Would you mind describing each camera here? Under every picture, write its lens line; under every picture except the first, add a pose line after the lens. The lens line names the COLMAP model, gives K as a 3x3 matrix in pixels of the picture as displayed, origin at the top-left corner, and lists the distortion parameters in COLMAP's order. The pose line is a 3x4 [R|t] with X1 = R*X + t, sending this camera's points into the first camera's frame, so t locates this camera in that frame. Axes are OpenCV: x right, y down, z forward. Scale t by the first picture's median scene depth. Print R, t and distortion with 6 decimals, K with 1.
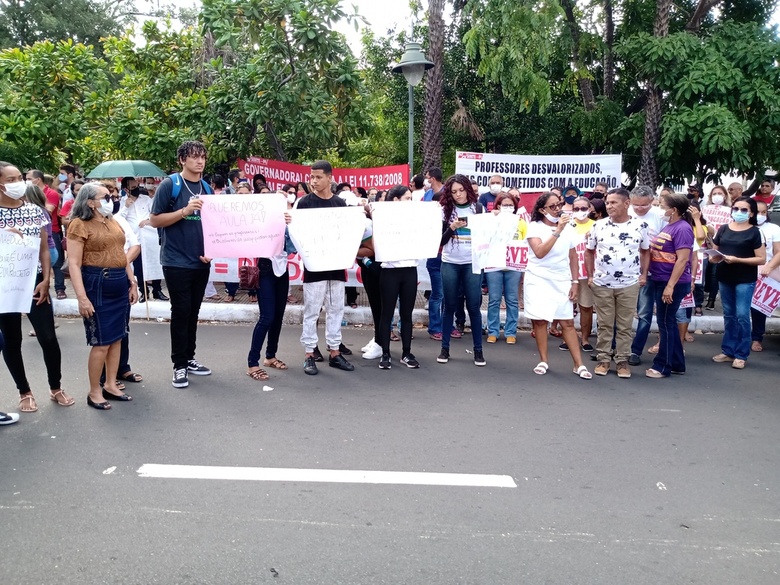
lens RADIAL K [[614.1, 0, 384.7], [0, 614.1, 289.8], [0, 0, 1]] dist [0.057367, -0.085062]
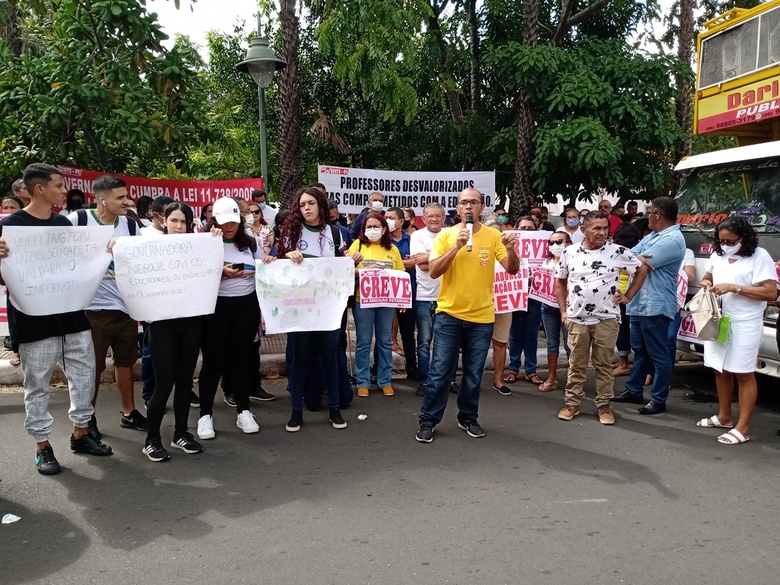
lens RADIAL K [[614.1, 0, 390.7], [0, 614.1, 294.7], [0, 0, 1]] dist [0.057367, -0.085062]
pose [[0.978924, -0.030751, 0.201899, 0.037227], [0.035717, 0.999141, -0.021001, -0.020262], [-0.201080, 0.027769, 0.979181, 0.136171]]
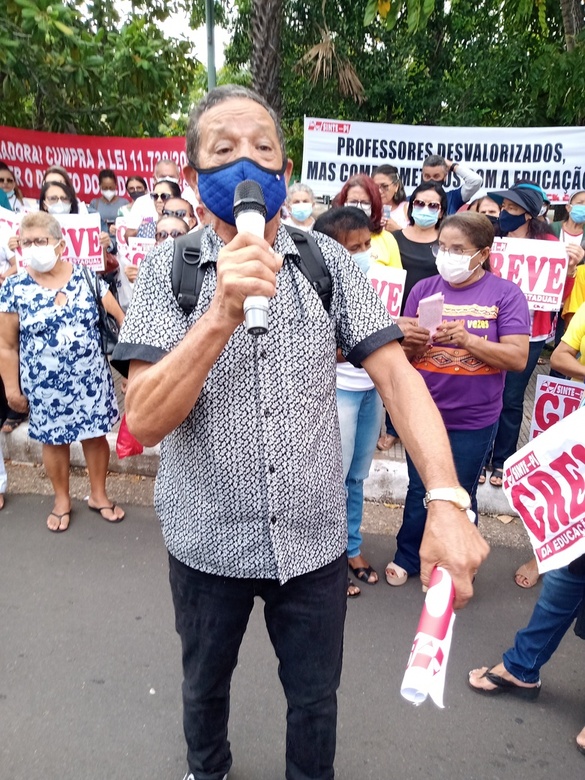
lens RADIAL K [[614.1, 0, 300.7], [0, 614.1, 391.5], [0, 0, 1]] dist [0.057367, -0.085062]
pose [[0.988929, 0.064319, -0.133729, 0.221446], [-0.044055, 0.987808, 0.149311, -0.063004], [0.141702, -0.141767, 0.979705, 0.426599]]
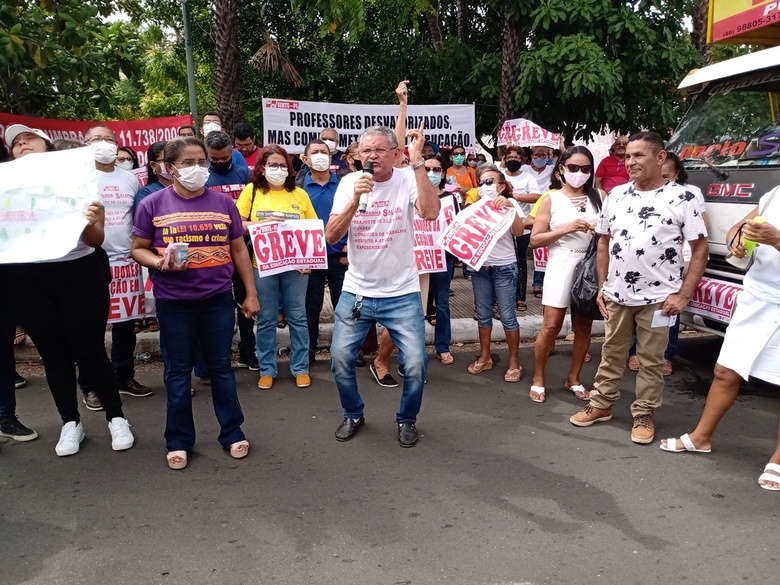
lens RADIAL K [[614.1, 0, 406.5], [0, 614.1, 283.4], [0, 0, 1]] dist [0.057367, -0.085062]
pose [[0.979920, -0.053738, 0.192014, 0.141477], [0.047526, 0.998191, 0.036816, -0.022491], [-0.193645, -0.026951, 0.980701, 0.245189]]
